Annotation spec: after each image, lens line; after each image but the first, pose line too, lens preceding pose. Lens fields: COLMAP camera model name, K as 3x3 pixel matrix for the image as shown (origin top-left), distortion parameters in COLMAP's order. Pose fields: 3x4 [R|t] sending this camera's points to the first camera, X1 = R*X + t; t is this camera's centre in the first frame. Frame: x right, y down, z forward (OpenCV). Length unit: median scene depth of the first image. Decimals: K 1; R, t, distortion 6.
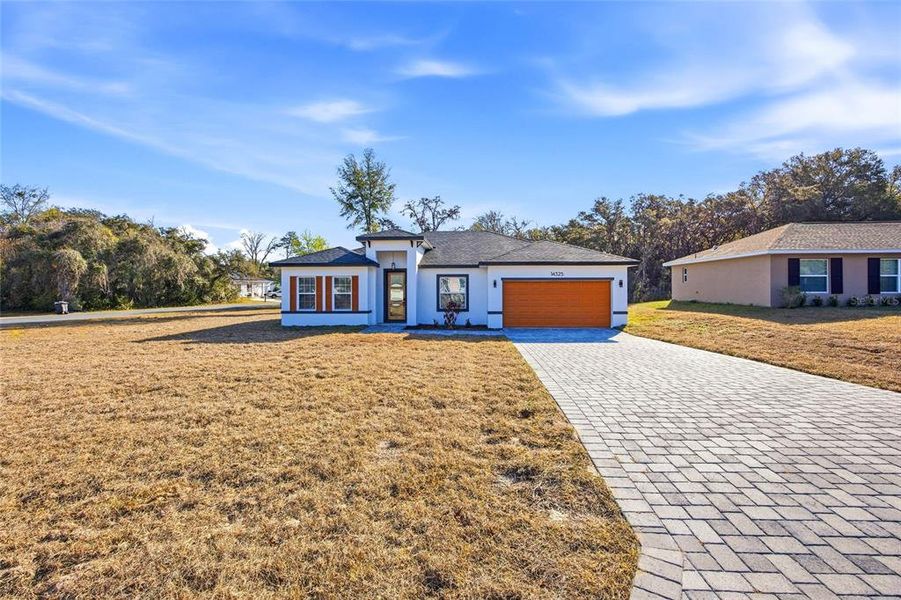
lens RADIAL K [[412.9, 0, 453.2], [0, 412.9, 294.5], [0, 0, 1]] dist [-0.001403, 0.000084]
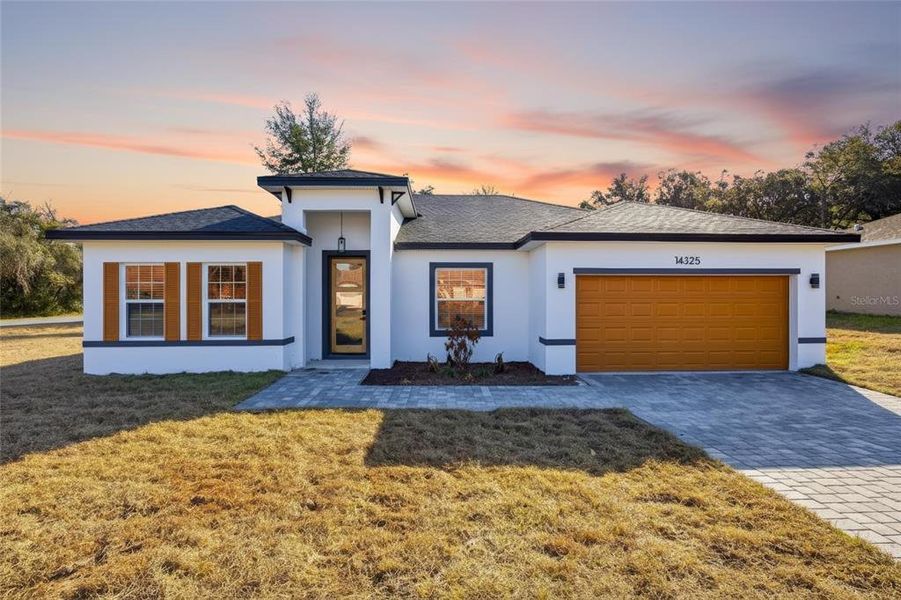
lens RADIAL K [[412.9, 0, 453.2], [0, 412.9, 294.5], [0, 0, 1]] dist [-0.001403, 0.000084]
pose [[0.995074, -0.000039, 0.099140, -0.062259], [0.000667, 0.999980, -0.006304, -0.006721], [-0.099137, 0.006339, 0.995054, 0.502197]]
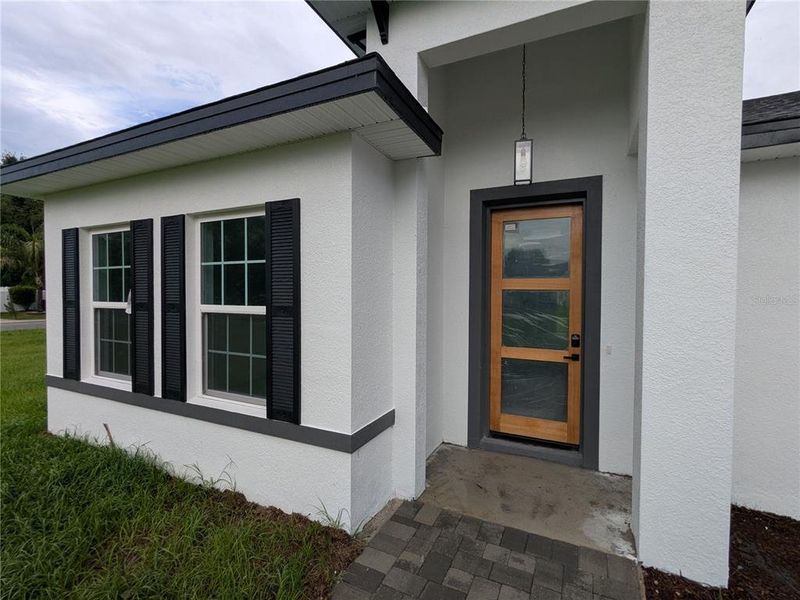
lens RADIAL K [[376.1, 0, 400.0], [0, 376.1, 300.0], [0, 0, 1]] dist [0.002453, 0.000384]
pose [[0.932236, 0.015377, -0.361525, -0.136246], [-0.011279, 0.999846, 0.013445, -0.009903], [0.361676, -0.008456, 0.932266, 0.840556]]
